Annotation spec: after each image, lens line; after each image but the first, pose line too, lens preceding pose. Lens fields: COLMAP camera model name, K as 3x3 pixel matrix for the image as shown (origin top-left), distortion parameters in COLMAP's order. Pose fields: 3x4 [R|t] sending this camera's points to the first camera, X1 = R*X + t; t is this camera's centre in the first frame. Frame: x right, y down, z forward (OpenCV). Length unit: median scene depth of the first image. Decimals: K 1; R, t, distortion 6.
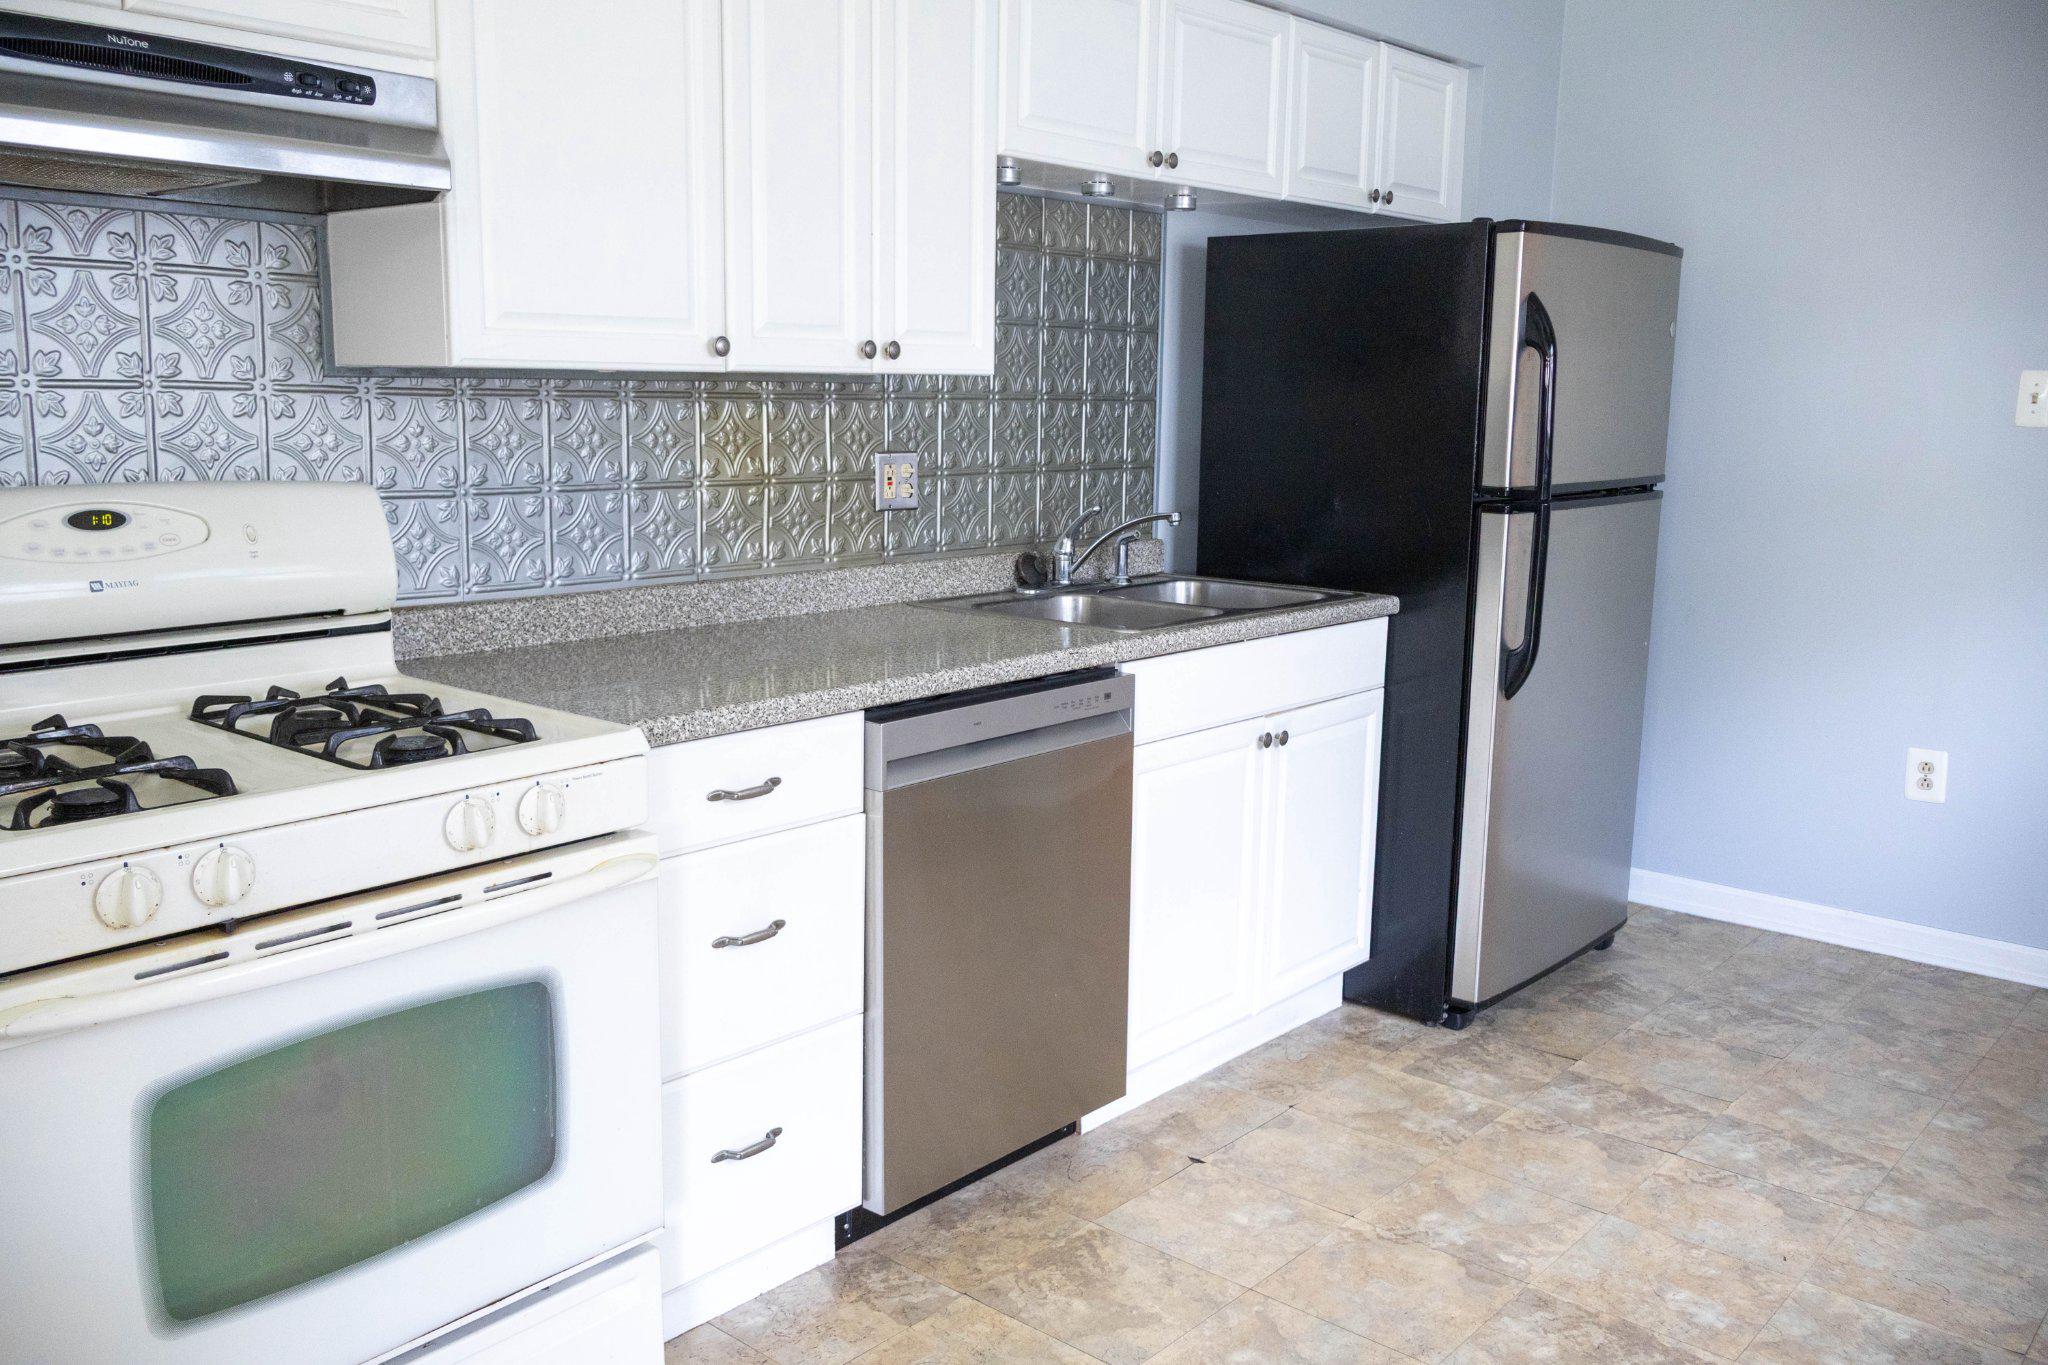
lens RADIAL K [[1713.4, 0, 971.6], [0, 1713.4, 681.2], [0, 0, 1]] dist [-0.020504, -0.000840]
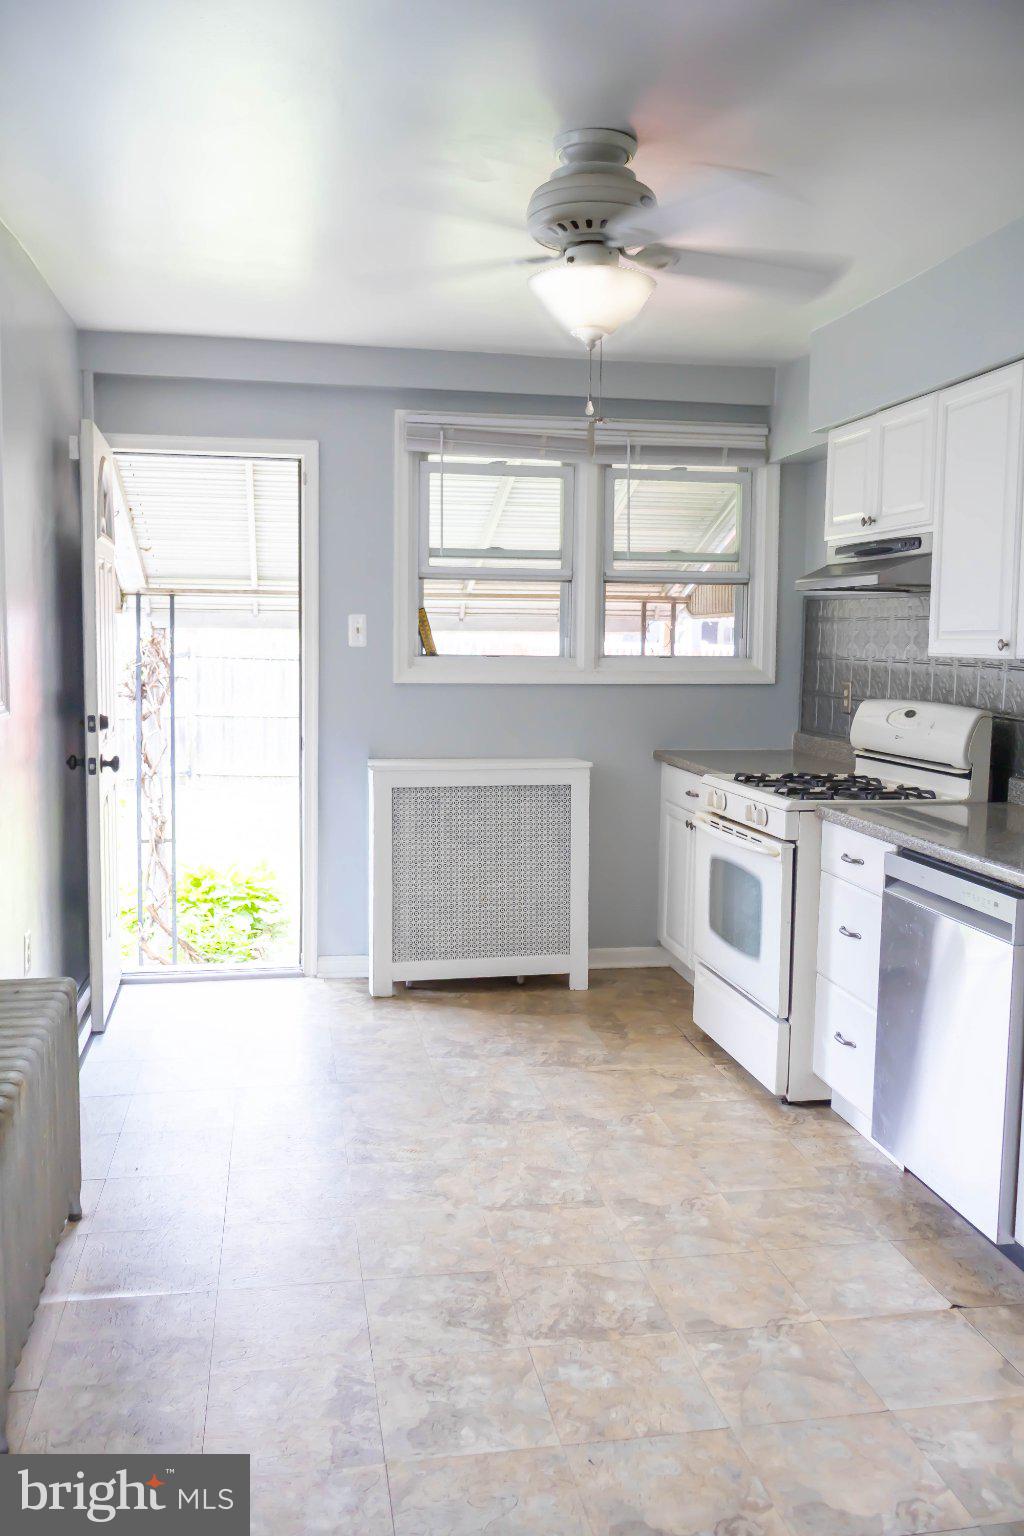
lens RADIAL K [[1285.0, 0, 502.0], [0, 1285.0, 747.5], [0, 0, 1]] dist [-0.020504, -0.000840]
pose [[-0.626211, 0.044967, -0.778356, 1.132794], [-0.154308, 0.971438, 0.180268, -0.238852], [0.764231, 0.232992, -0.601387, 1.350921]]
